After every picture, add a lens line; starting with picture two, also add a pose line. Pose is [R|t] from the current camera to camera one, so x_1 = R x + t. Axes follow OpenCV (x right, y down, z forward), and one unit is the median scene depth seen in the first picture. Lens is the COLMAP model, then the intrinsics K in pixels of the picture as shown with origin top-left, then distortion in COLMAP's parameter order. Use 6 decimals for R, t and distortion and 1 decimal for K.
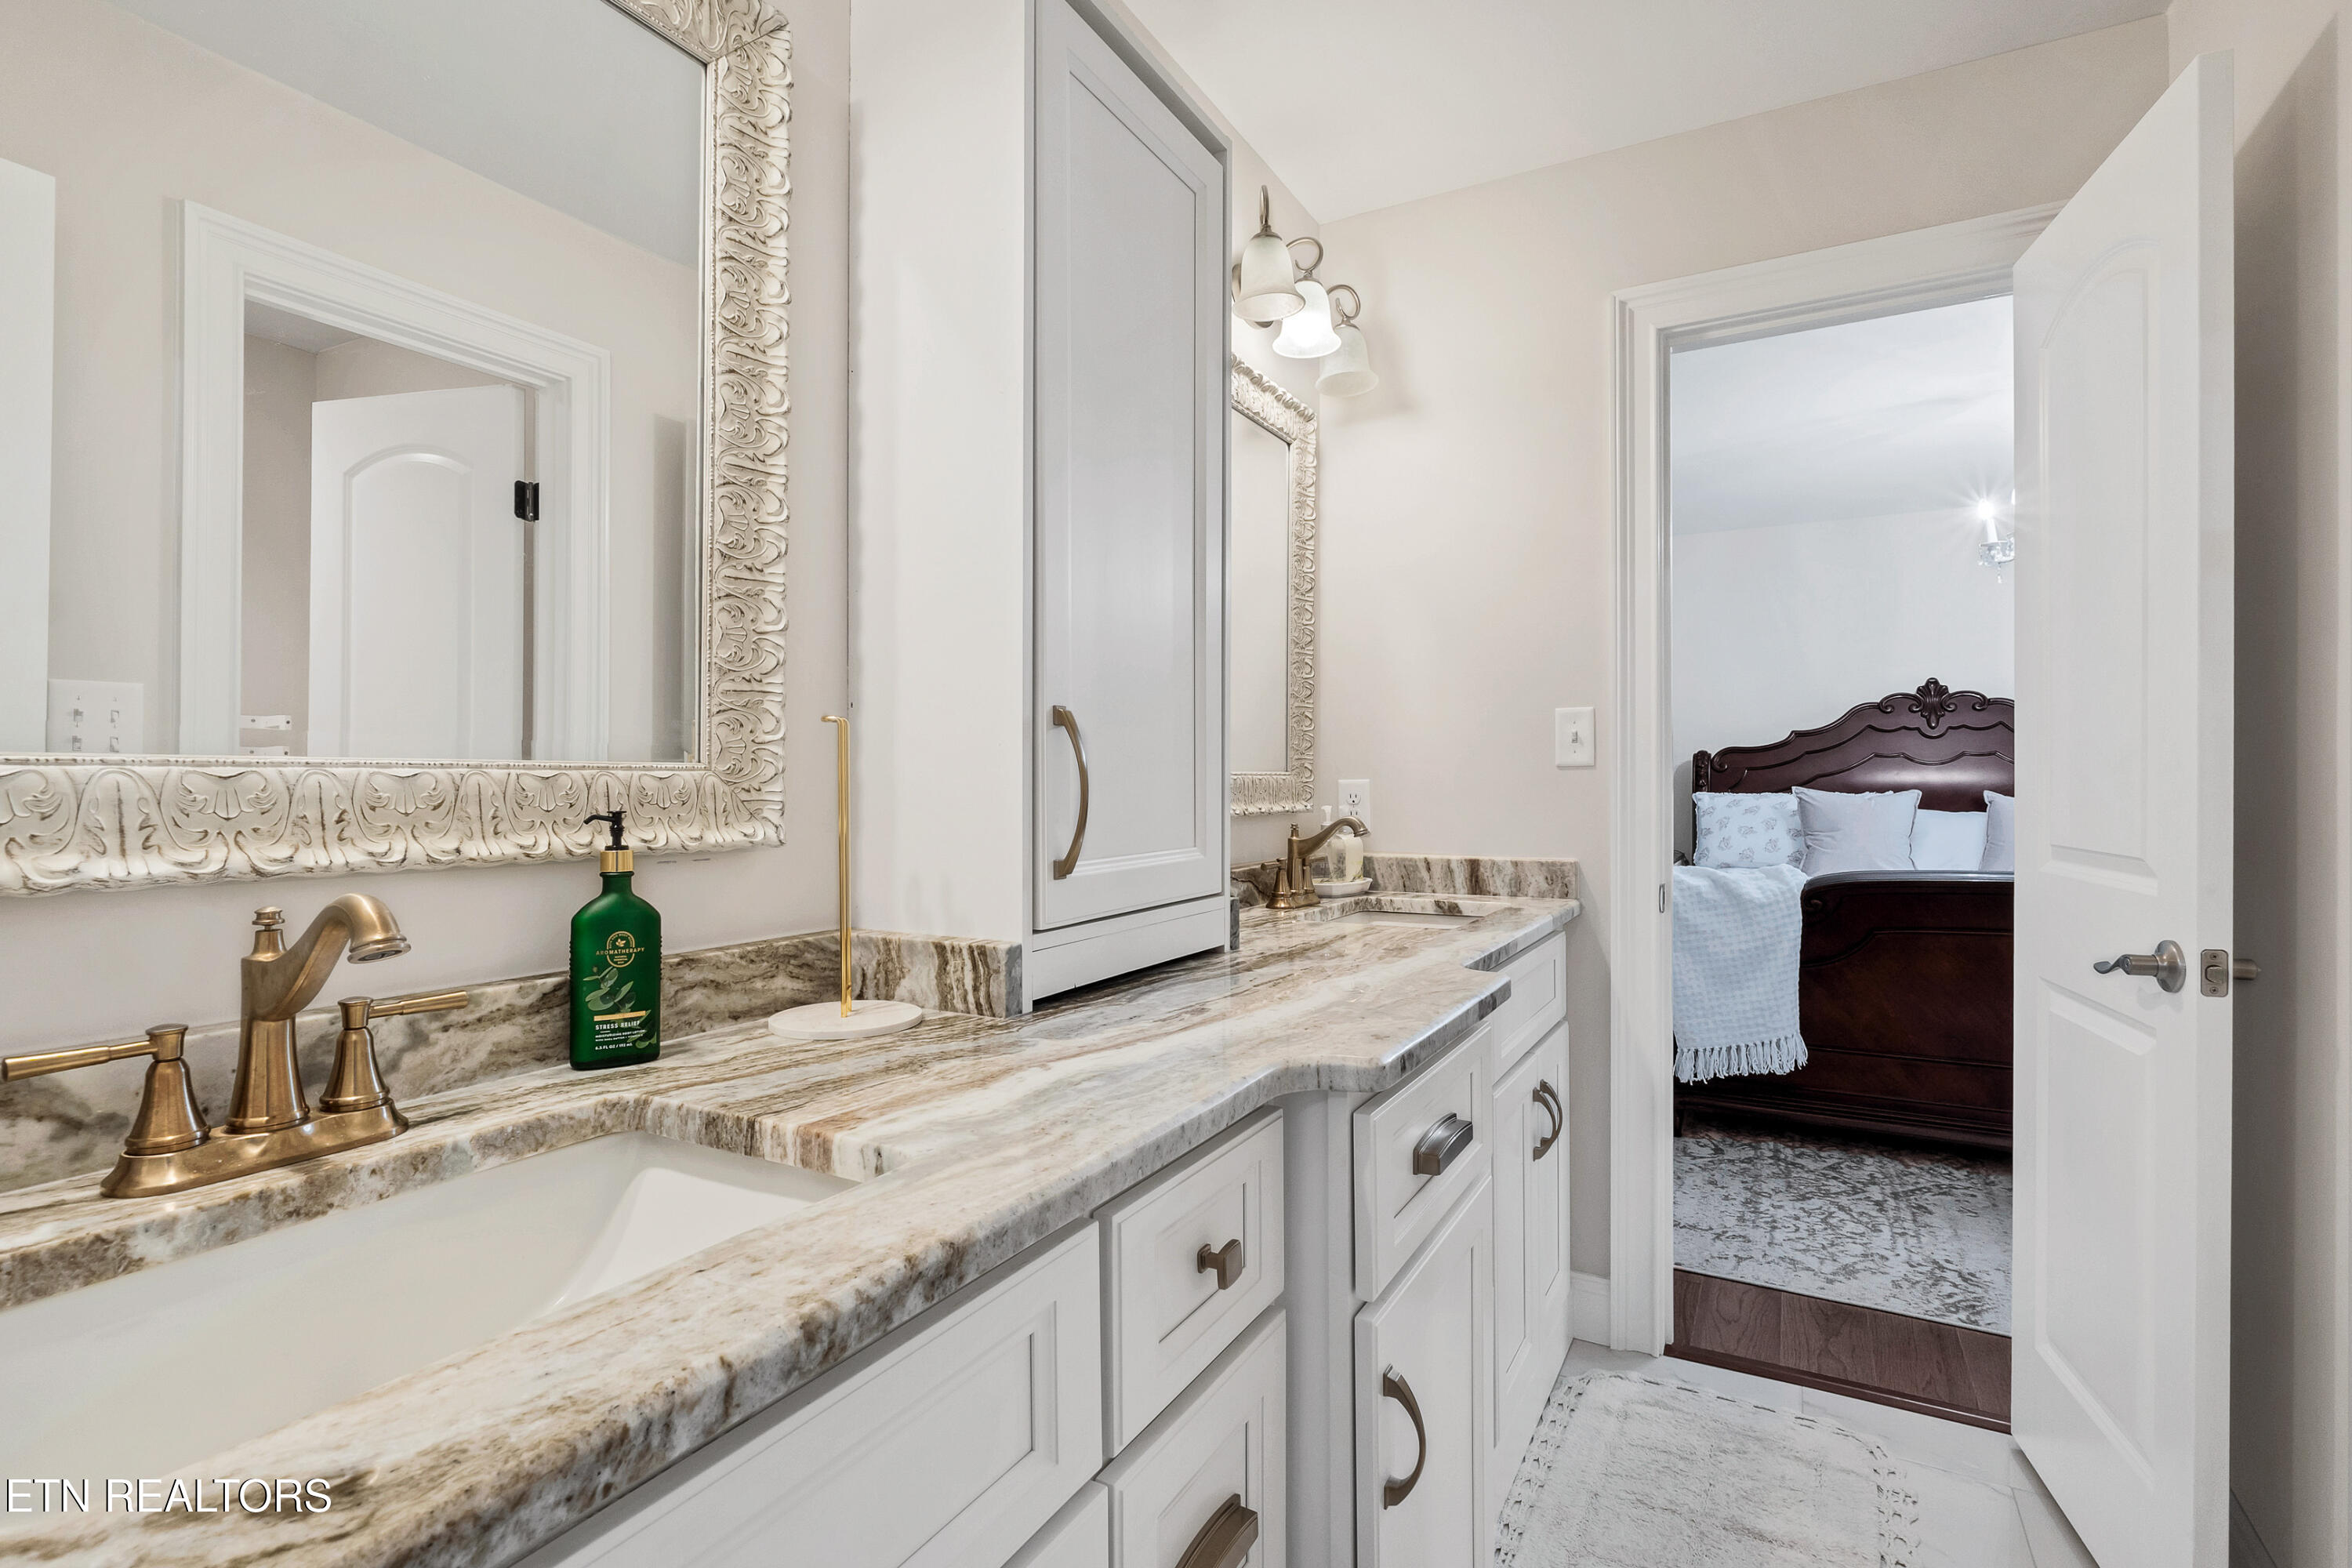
lens RADIAL K [[1093.4, 0, 1131.8], [0, 1093.4, 754.4], [0, 0, 1]] dist [-0.005310, -0.000449]
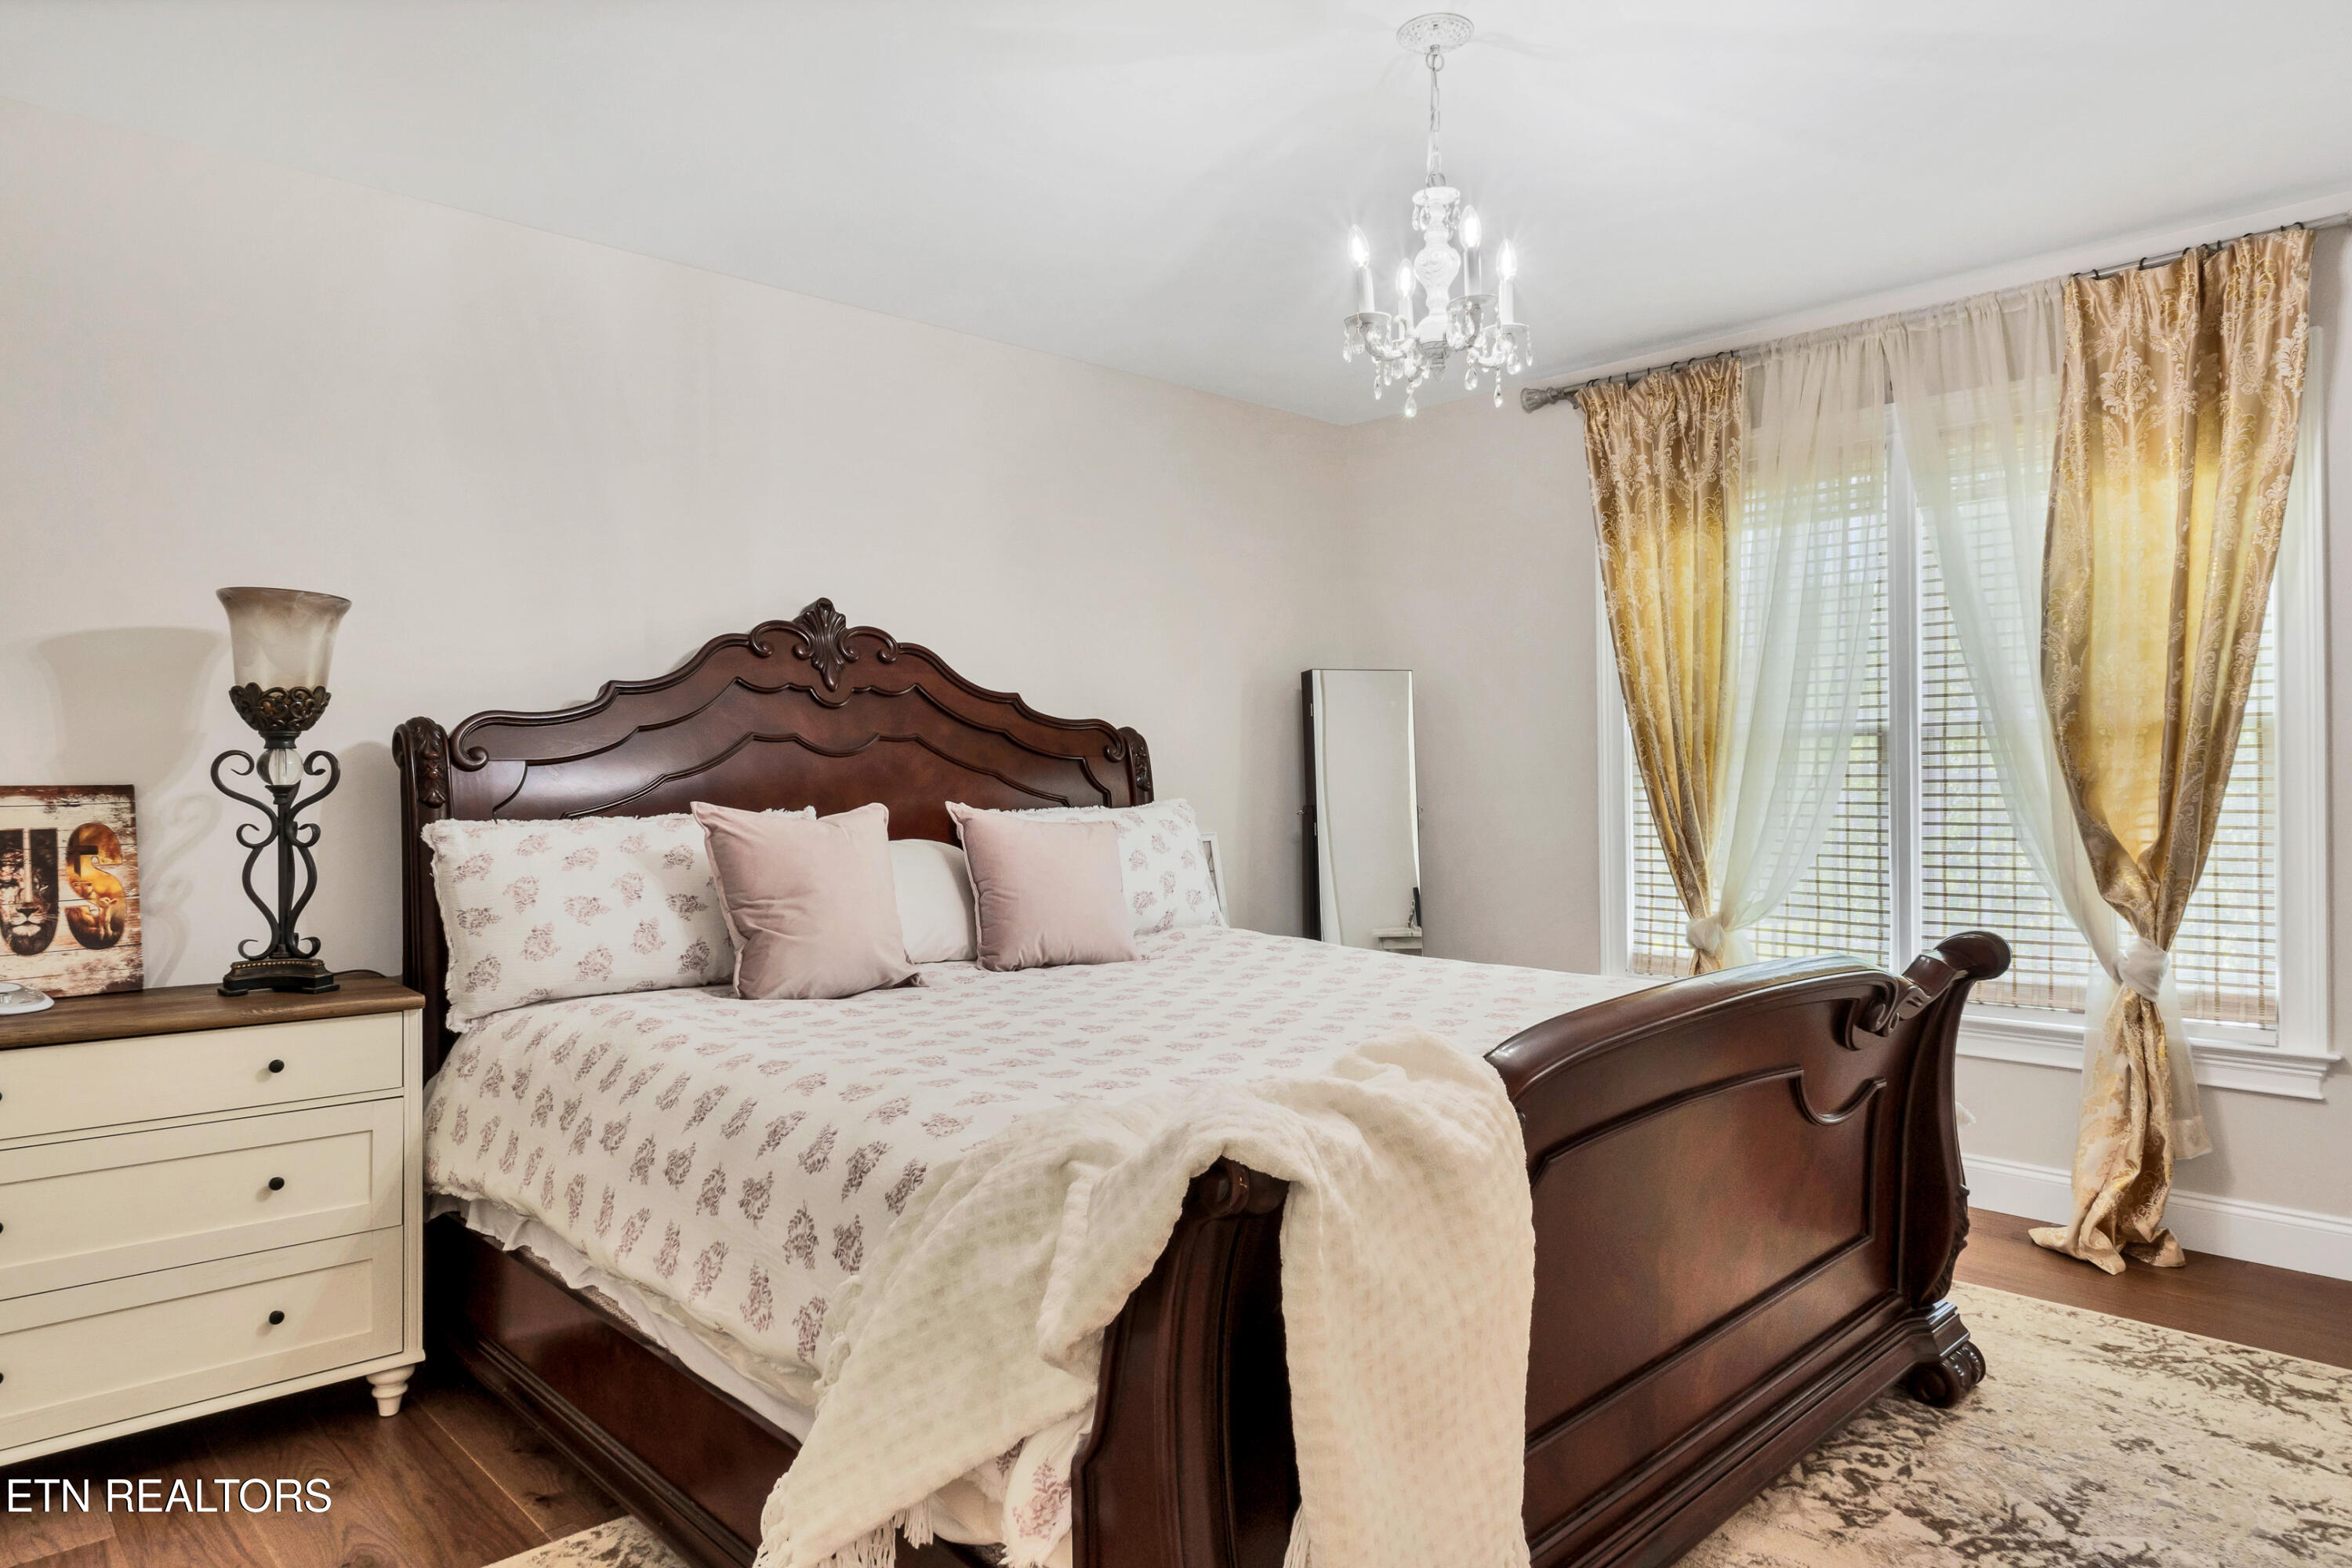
lens RADIAL K [[1407.6, 0, 1176.0], [0, 1407.6, 784.0], [0, 0, 1]] dist [-0.001619, -0.000234]
pose [[0.254195, -0.010398, 0.967097, 0.092741], [-0.011813, 0.999834, 0.013855, 0.011560], [-0.967081, -0.014947, 0.254030, 0.645981]]
